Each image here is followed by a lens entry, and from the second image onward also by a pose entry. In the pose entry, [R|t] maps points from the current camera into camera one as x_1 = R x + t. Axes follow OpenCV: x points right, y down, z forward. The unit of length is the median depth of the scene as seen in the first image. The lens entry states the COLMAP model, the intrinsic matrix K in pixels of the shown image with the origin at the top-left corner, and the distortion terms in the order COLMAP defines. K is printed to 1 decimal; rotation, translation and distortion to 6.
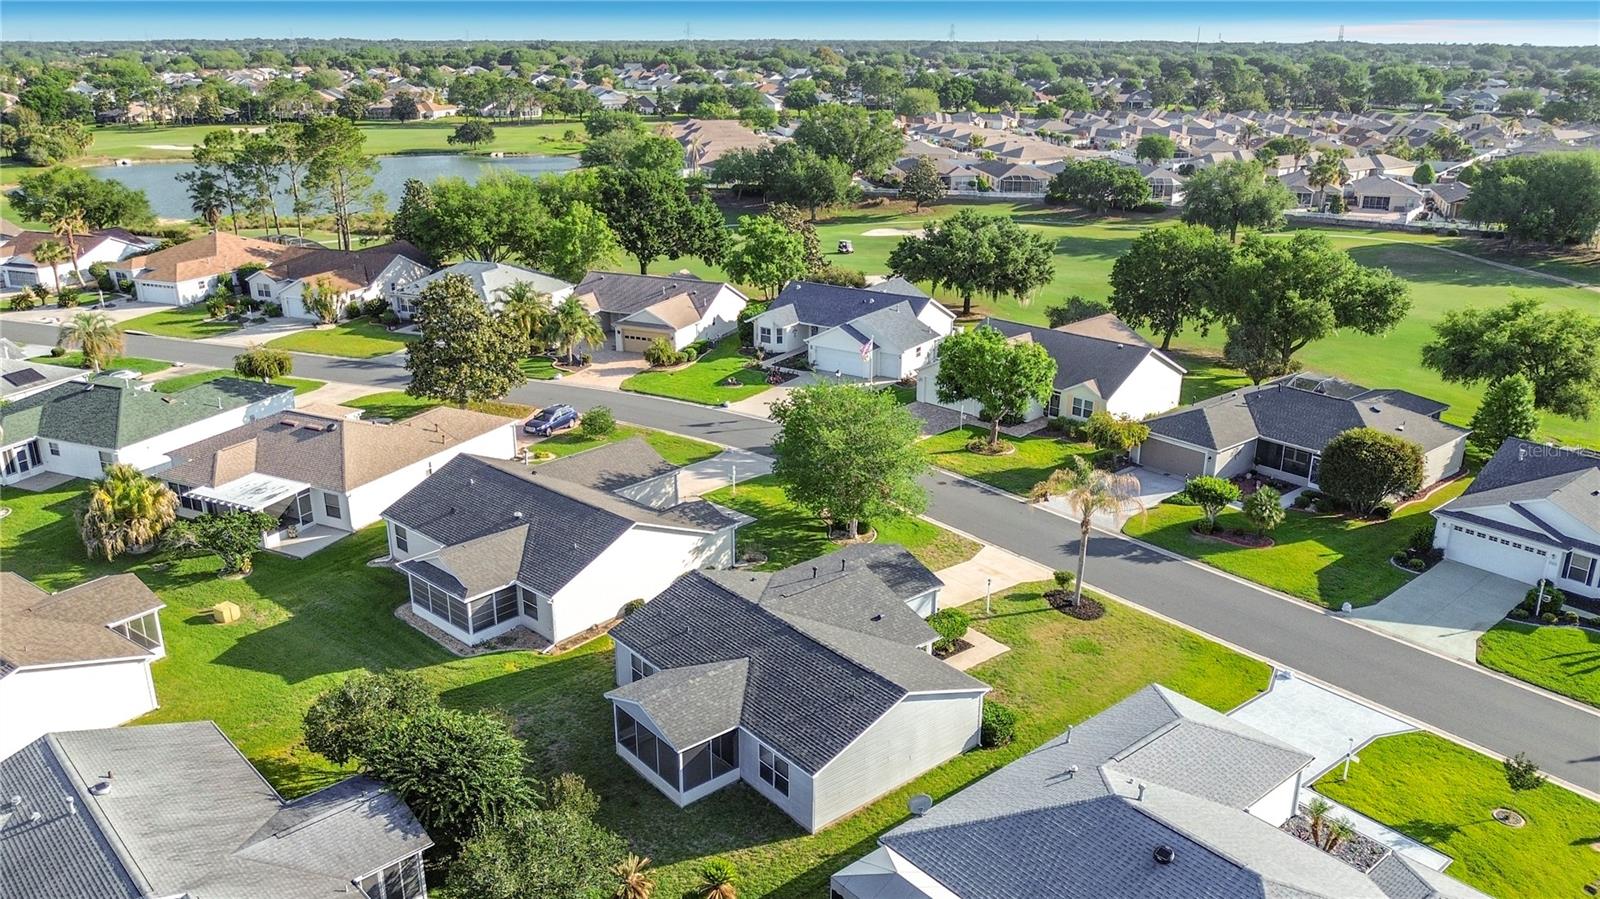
lens RADIAL K [[1167.5, 0, 799.0], [0, 1167.5, 455.8], [0, 0, 1]] dist [0.036675, -0.077531]
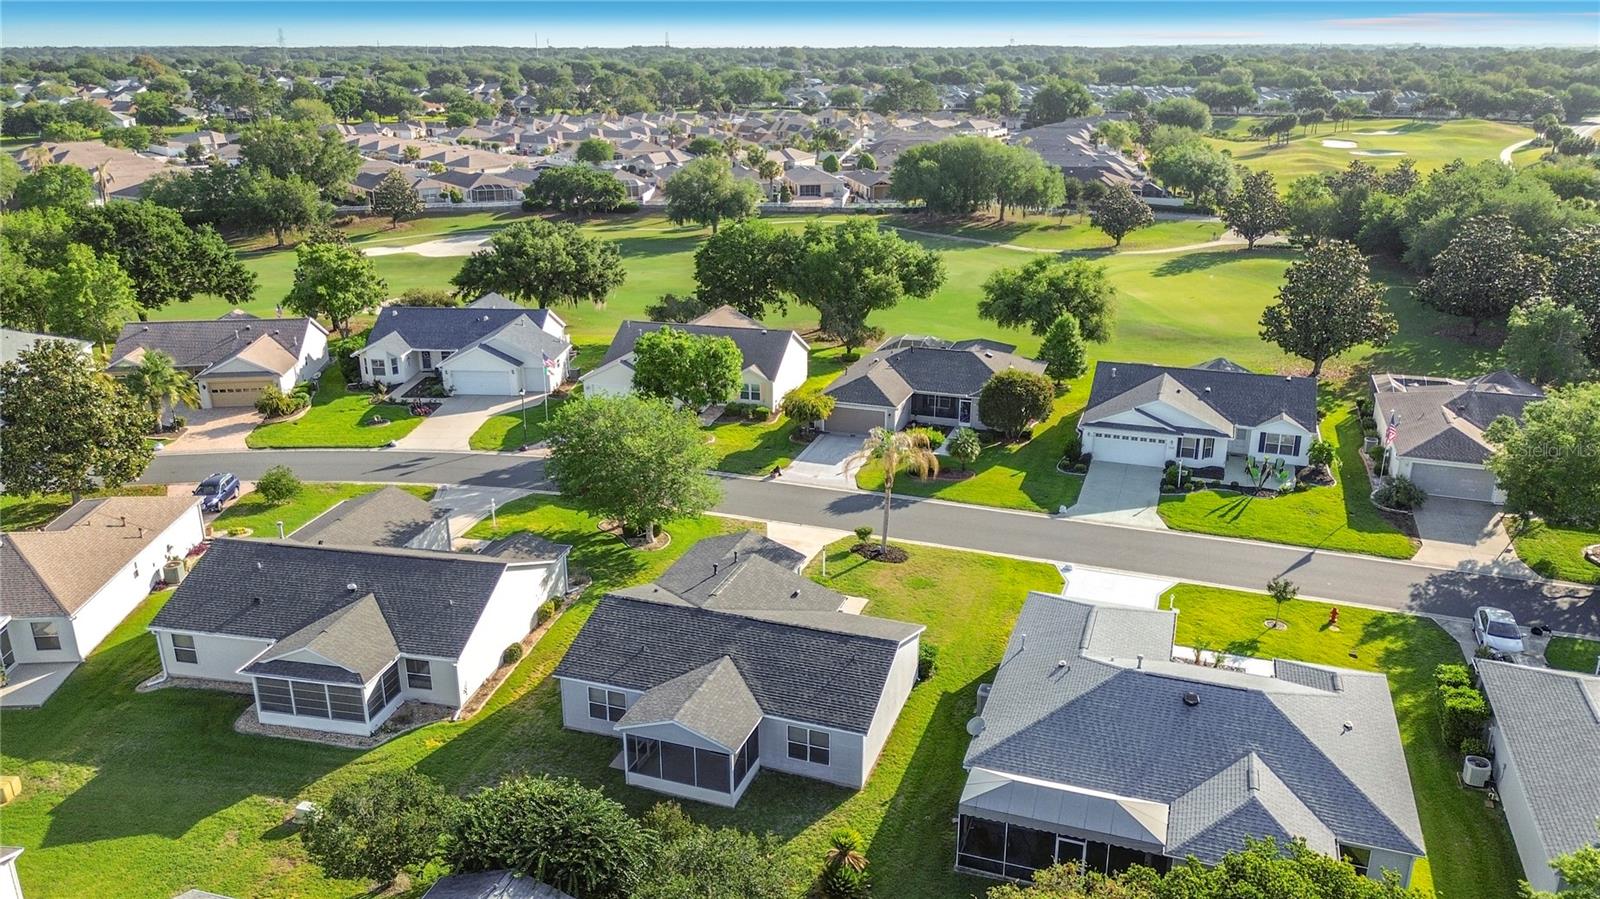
lens RADIAL K [[1160.2, 0, 798.8], [0, 1160.2, 460.0], [0, 0, 1]] dist [0.060085, -0.091117]
pose [[0.862289, -0.172785, 0.476029, -0.212058], [0.172785, 0.983969, 0.044165, -0.015329], [-0.476029, 0.044168, 0.878320, 0.026416]]
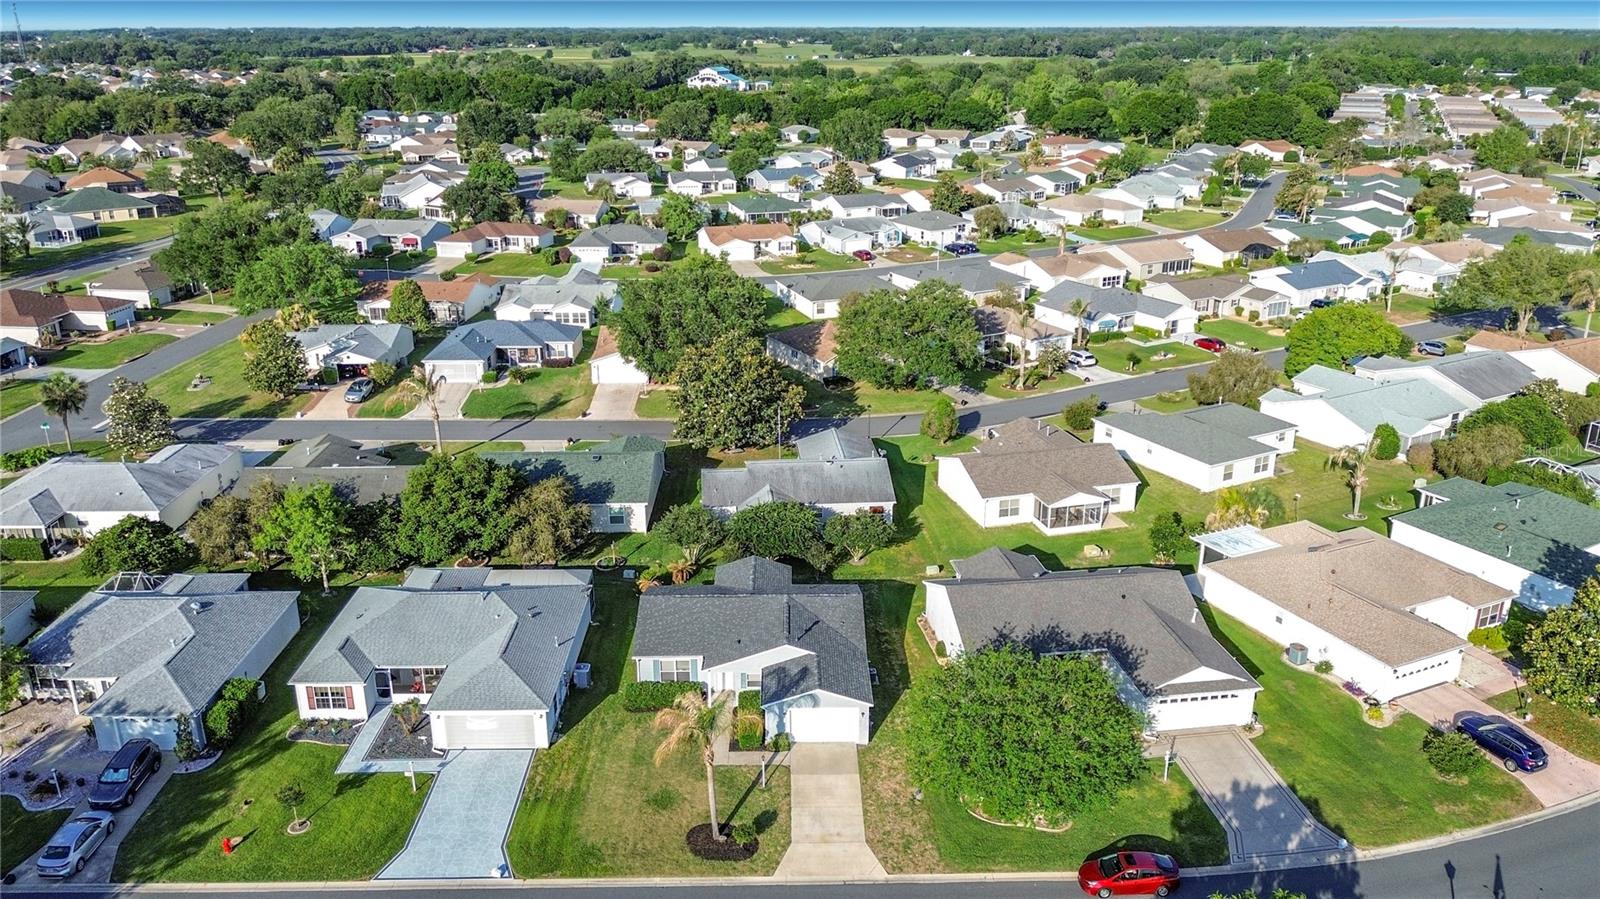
lens RADIAL K [[1178.7, 0, 796.7], [0, 1178.7, 455.8], [0, 0, 1]] dist [0.040983, -0.091364]
pose [[-0.632506, 0.263320, -0.728422, 0.490446], [-0.257847, 0.815217, 0.518591, -0.389333], [0.730377, 0.515834, -0.447734, 0.787782]]
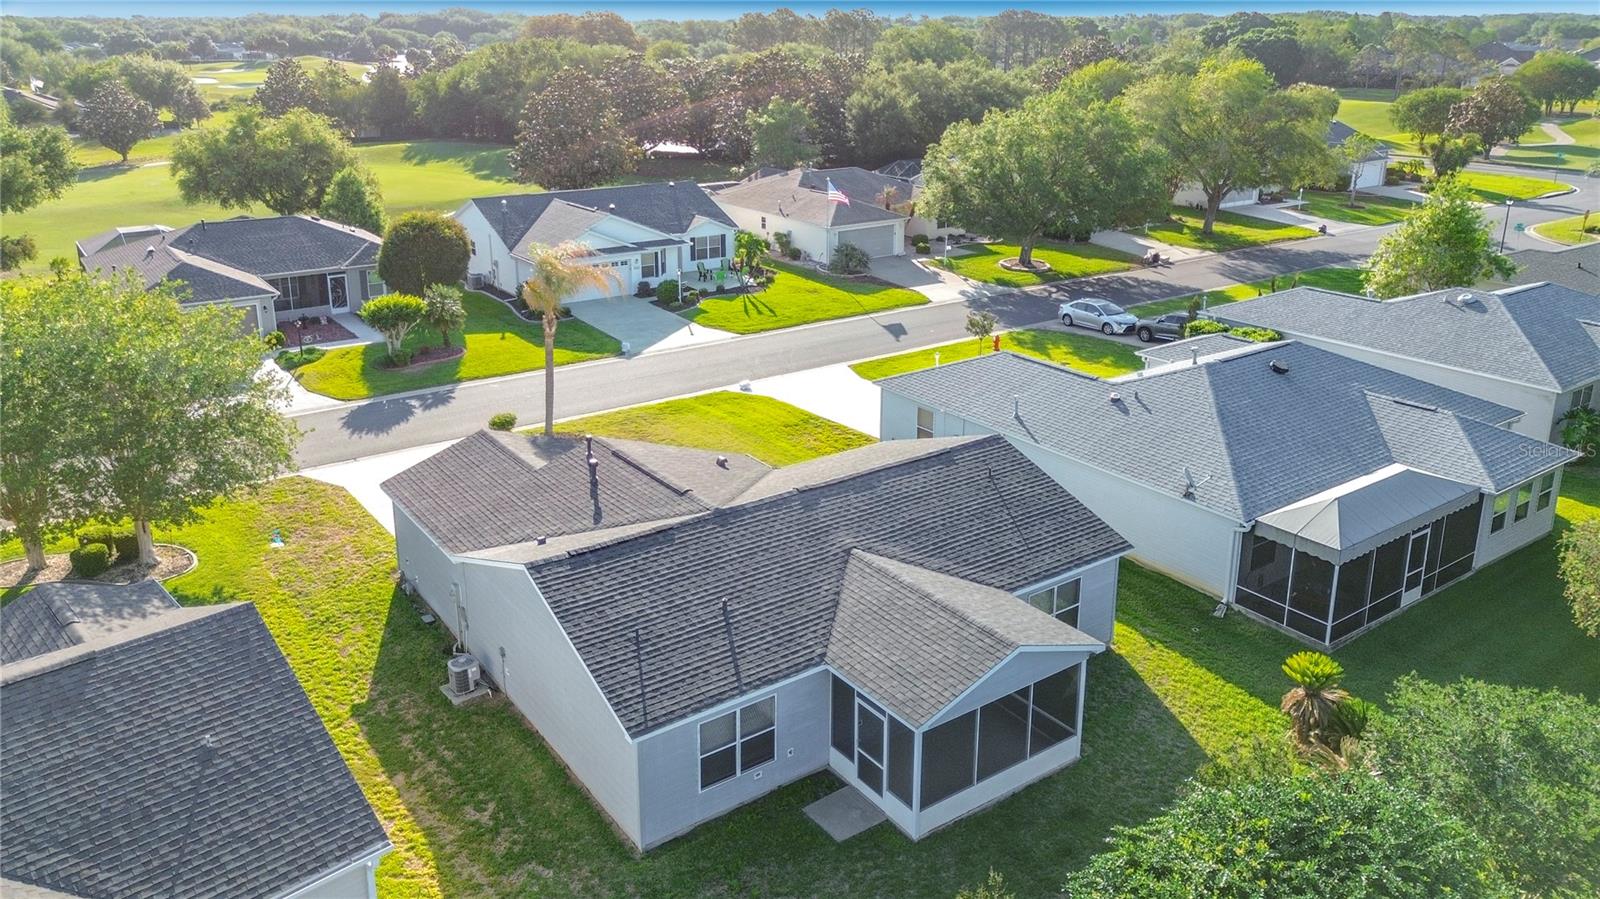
lens RADIAL K [[1166.3, 0, 796.3], [0, 1166.3, 371.4], [0, 0, 1]] dist [0.054306, -0.094686]
pose [[0.073972, -0.285005, 0.955667, -0.264075], [0.329649, 0.911412, 0.246291, -0.025150], [-0.941201, 0.296816, 0.161371, 0.428775]]
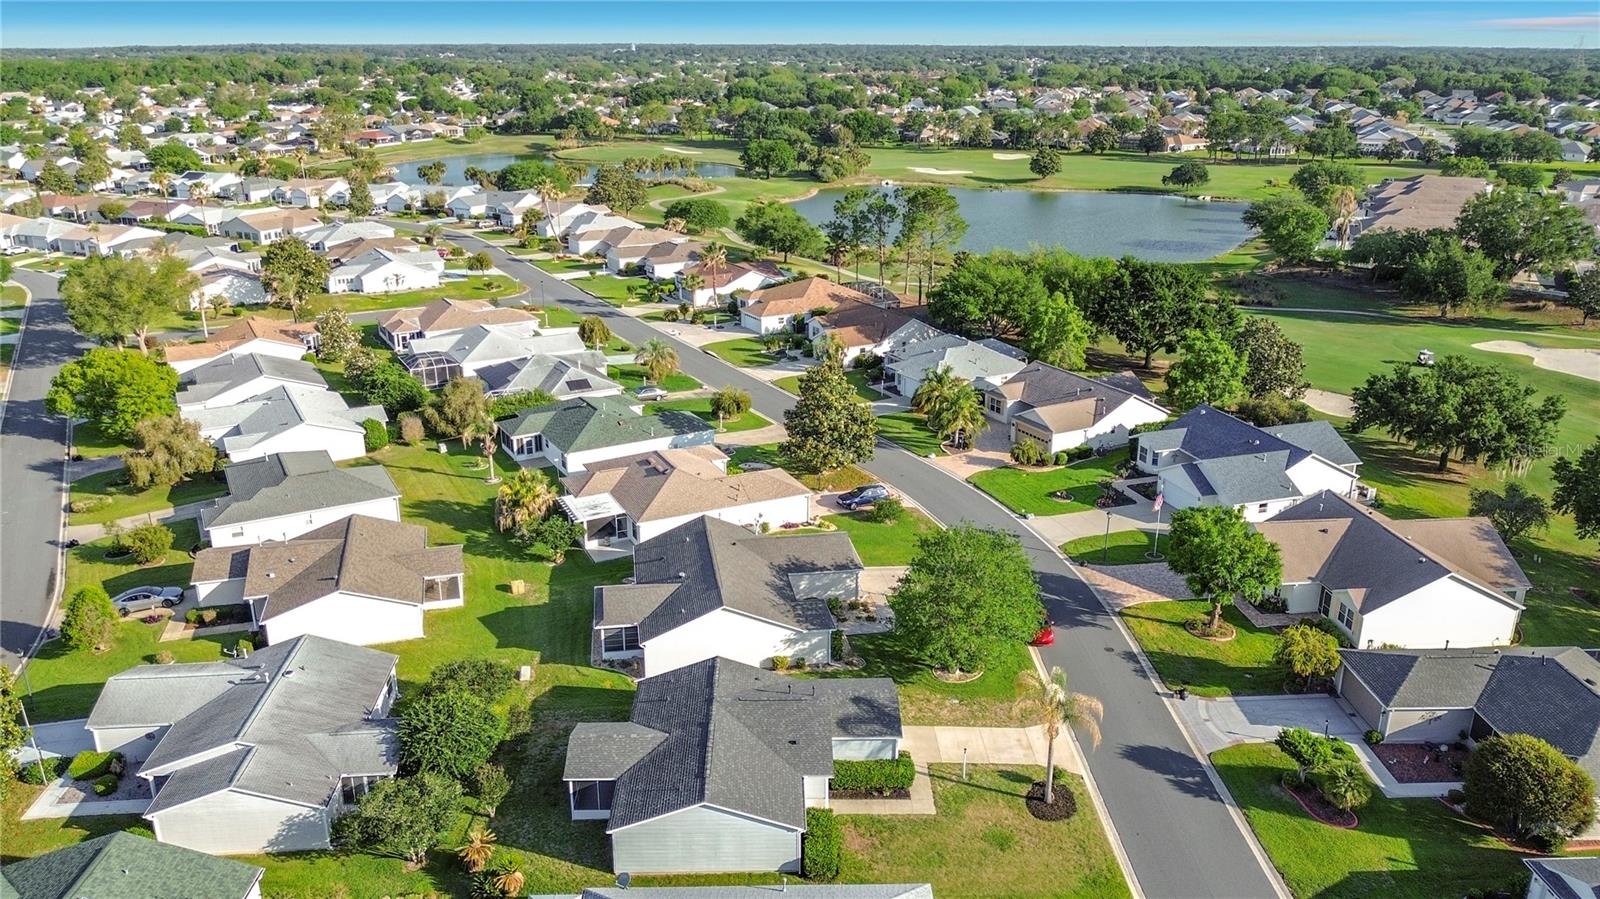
lens RADIAL K [[1167.5, 0, 799.0], [0, 1167.5, 455.8], [0, 0, 1]] dist [0.036675, -0.077531]
pose [[0.780945, 0.204850, -0.590052, 0.366116], [-0.206865, 0.976200, 0.065121, -0.115792], [0.589349, 0.071205, 0.804735, 0.005793]]
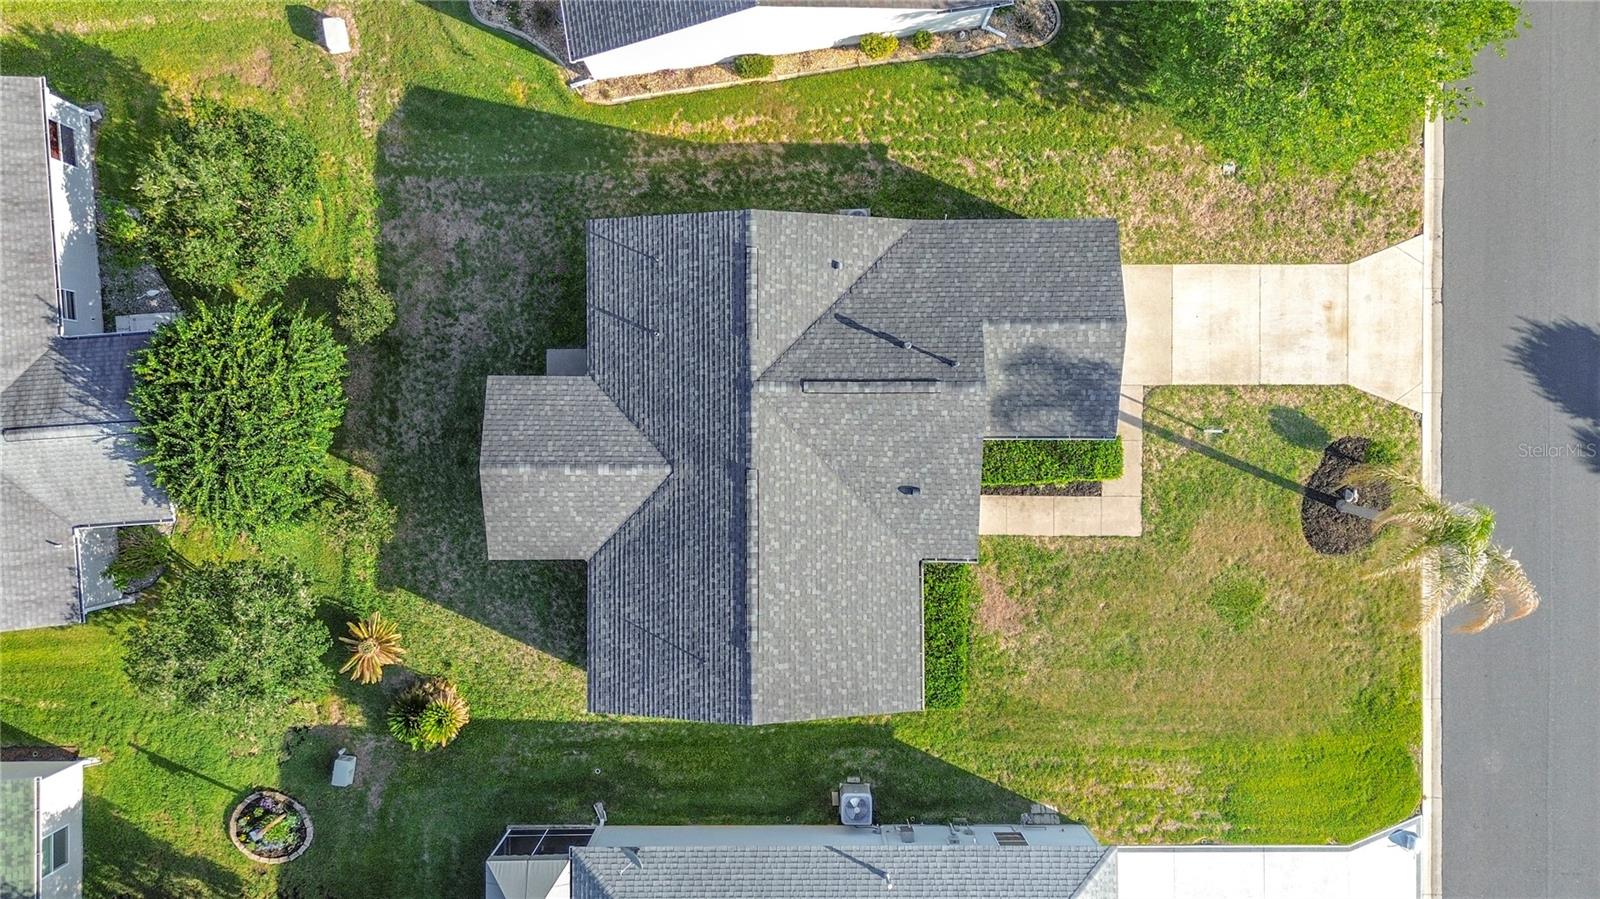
lens RADIAL K [[1154.9, 0, 800.0], [0, 1154.9, 449.5], [0, 0, 1]] dist [0.043740, -0.002353]
pose [[0.769056, 0.639156, 0.005695, 0.001587], [-0.216331, 0.251893, 0.943266, -0.226006], [0.601460, -0.726656, 0.331989, 0.391506]]
